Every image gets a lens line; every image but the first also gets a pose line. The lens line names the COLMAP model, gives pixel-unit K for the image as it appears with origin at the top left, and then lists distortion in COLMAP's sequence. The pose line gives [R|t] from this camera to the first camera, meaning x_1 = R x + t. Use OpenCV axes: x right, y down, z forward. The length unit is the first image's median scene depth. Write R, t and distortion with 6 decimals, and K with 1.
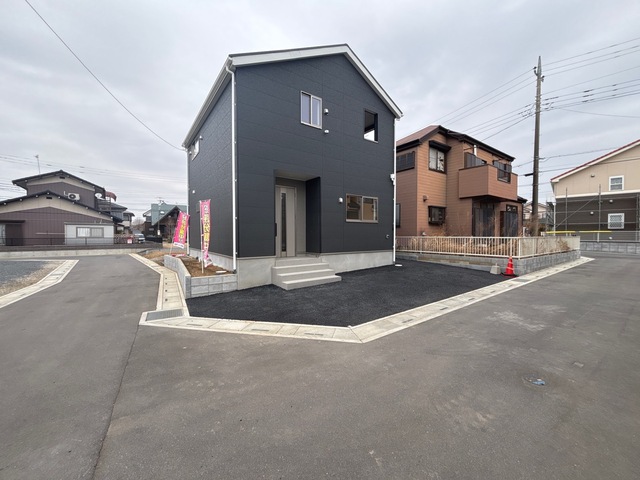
lens RADIAL K [[257.7, 0, 320.7], [0, 257.7, 239.3], [0, 0, 1]] dist [-0.001943, 0.000506]
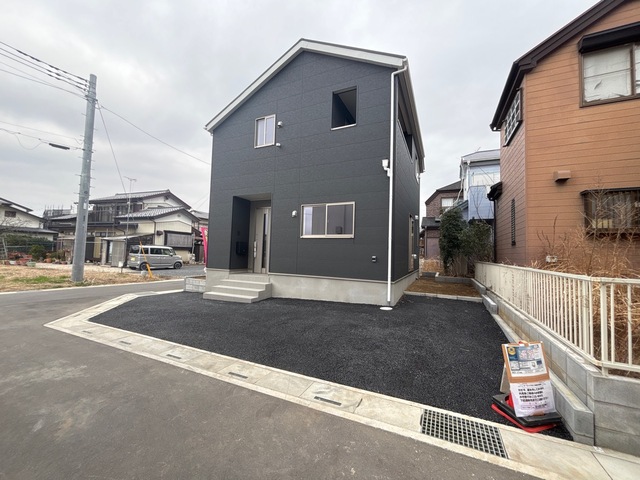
lens RADIAL K [[257.7, 0, 320.1], [0, 257.7, 240.0], [0, 0, 1]] dist [-0.001943, 0.000506]
pose [[0.480476, -0.028137, -0.876556, 0.811463], [-0.044290, 0.997431, -0.056294, -0.017533], [0.875889, 0.065870, 0.477996, 0.618518]]
